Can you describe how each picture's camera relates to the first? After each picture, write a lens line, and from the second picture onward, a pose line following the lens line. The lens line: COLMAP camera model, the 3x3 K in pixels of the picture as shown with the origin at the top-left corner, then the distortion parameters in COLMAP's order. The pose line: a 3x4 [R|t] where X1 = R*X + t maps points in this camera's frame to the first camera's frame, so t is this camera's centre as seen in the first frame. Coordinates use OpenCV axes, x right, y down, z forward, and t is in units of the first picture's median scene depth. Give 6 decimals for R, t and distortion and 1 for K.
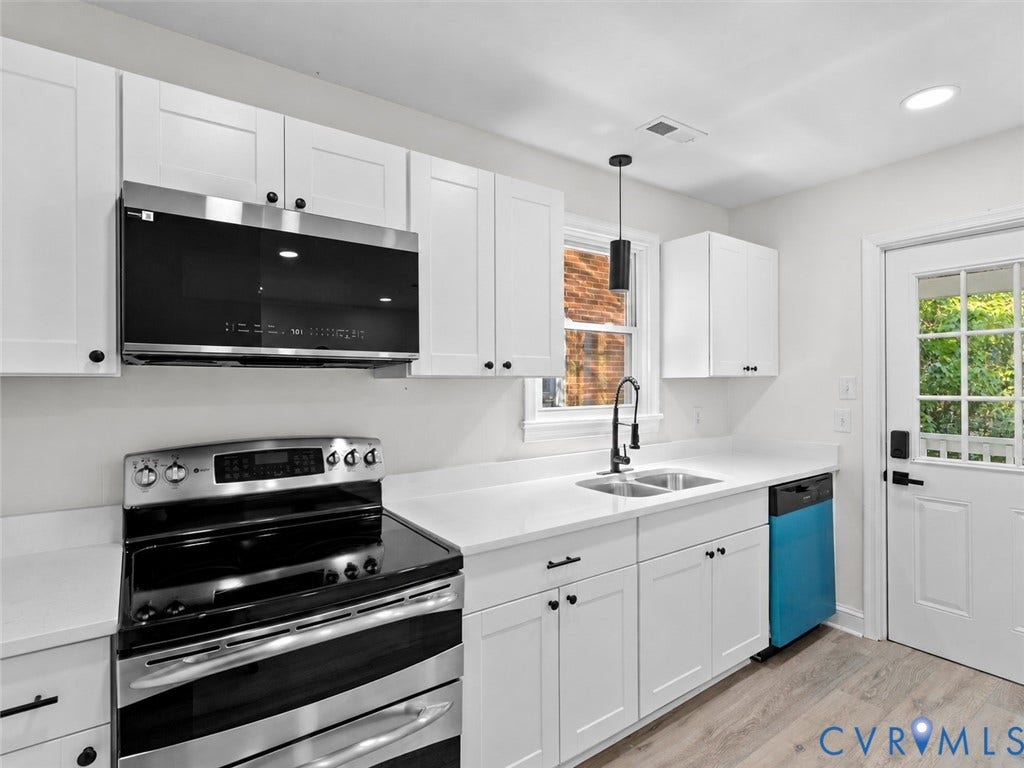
lens RADIAL K [[530.5, 0, 524.6], [0, 530.5, 382.9], [0, 0, 1]] dist [0.018644, -0.003424]
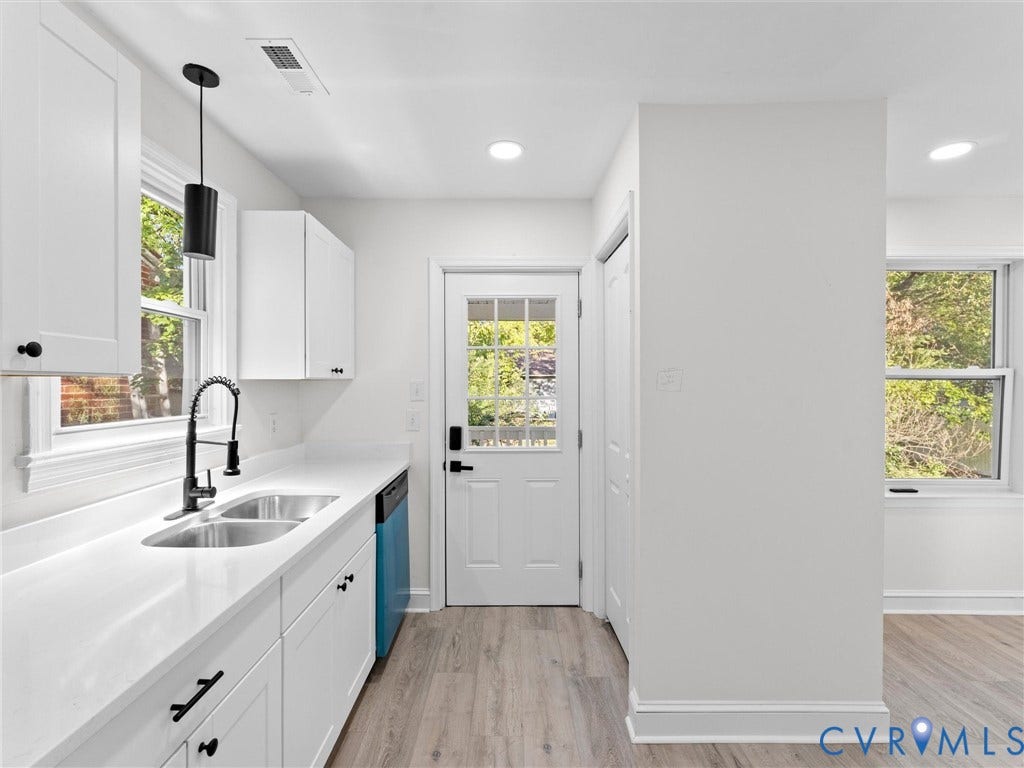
lens RADIAL K [[490.5, 0, 510.7], [0, 490.5, 386.1], [0, 0, 1]] dist [-0.000039, 0.003234]
pose [[0.597255, 0.001725, 0.802050, -0.102568], [-0.002096, 0.999998, -0.000589, 0.000663], [-0.802049, -0.001329, 0.597257, 0.270661]]
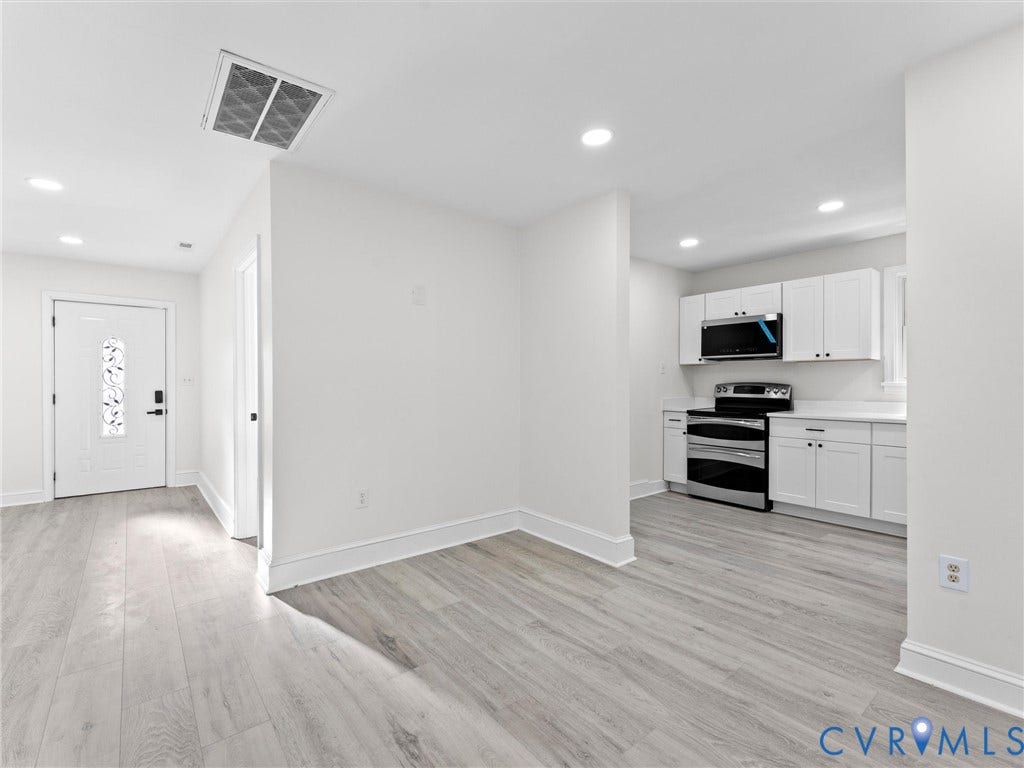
lens RADIAL K [[472.8, 0, 500.1], [0, 472.8, 387.4], [0, 0, 1]] dist [0.004630, 0.000014]
pose [[0.028490, 0.015069, -0.999480, 1.554894], [0.000077, 0.999886, 0.015077, 0.061488], [0.999594, -0.000507, 0.028486, -0.402330]]
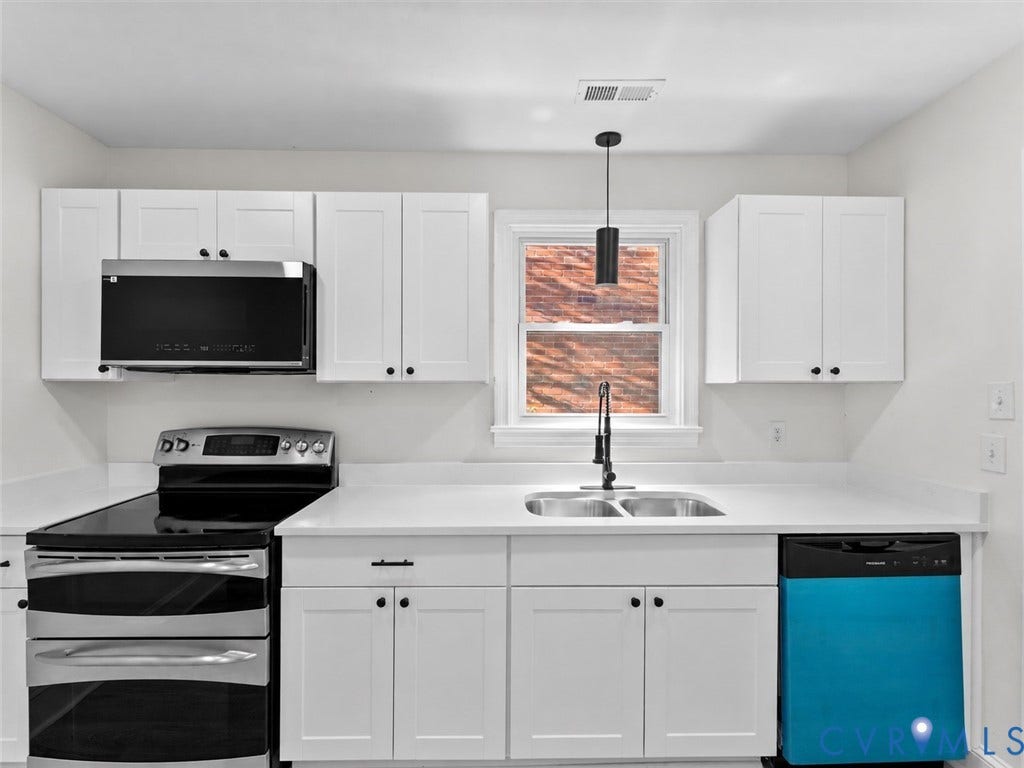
lens RADIAL K [[490.5, 0, 518.2], [0, 490.5, 387.6], [0, 0, 1]] dist [-0.000039, 0.003234]
pose [[0.815312, 0.006585, -0.578985, 0.537262], [-0.007836, 0.999969, 0.000338, -0.000947], [0.578969, 0.004261, 0.815338, 0.247293]]
